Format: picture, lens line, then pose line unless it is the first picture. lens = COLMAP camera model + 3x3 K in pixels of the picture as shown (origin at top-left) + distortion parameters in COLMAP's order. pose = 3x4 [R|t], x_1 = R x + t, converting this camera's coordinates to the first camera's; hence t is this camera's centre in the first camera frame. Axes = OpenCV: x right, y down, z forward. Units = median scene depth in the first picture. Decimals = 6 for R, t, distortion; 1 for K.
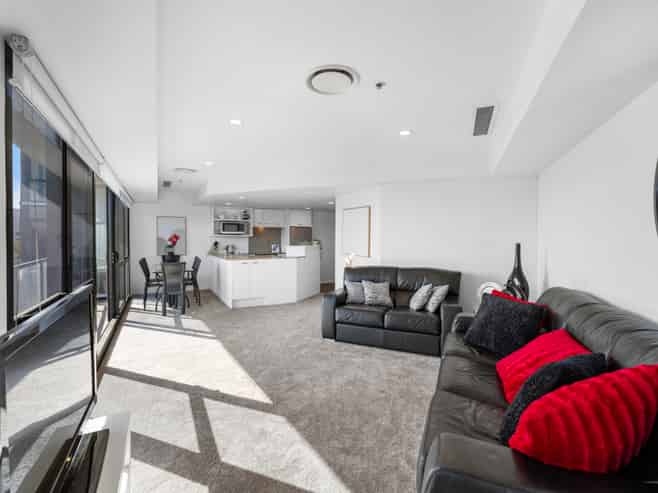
lens RADIAL K [[266.2, 0, 327.4], [0, 266.2, 242.8], [0, 0, 1]] dist [-0.031662, -0.000290]
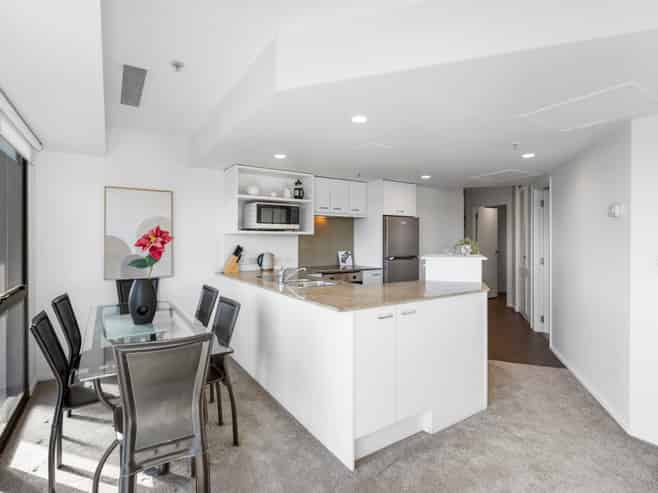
lens RADIAL K [[336.0, 0, 332.0], [0, 336.0, 238.0], [0, 0, 1]] dist [0.004534, -0.001327]
pose [[0.999948, -0.001693, 0.010089, -0.270353], [0.001876, 0.999833, -0.018176, -0.007571], [-0.010057, 0.018194, 0.999784, 0.426803]]
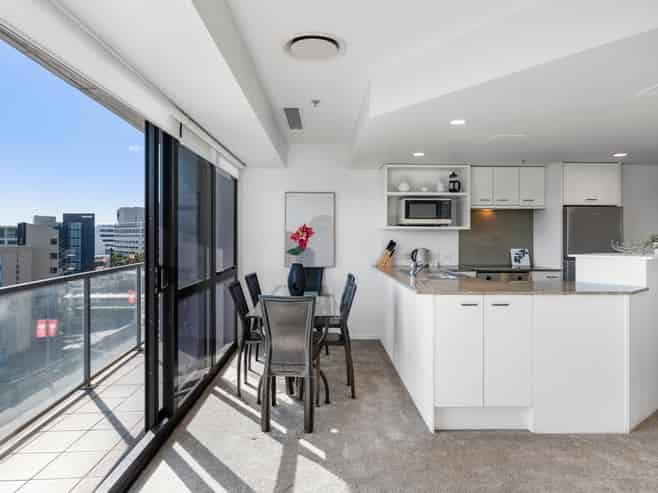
lens RADIAL K [[410.9, 0, 336.6], [0, 410.9, 231.5], [0, 0, 1]] dist [0.005630, 0.002561]
pose [[0.861950, -0.005056, -0.506968, -0.134910], [-0.007615, 0.999708, -0.022917, -0.003921], [0.506936, 0.023614, 0.861660, 0.321413]]
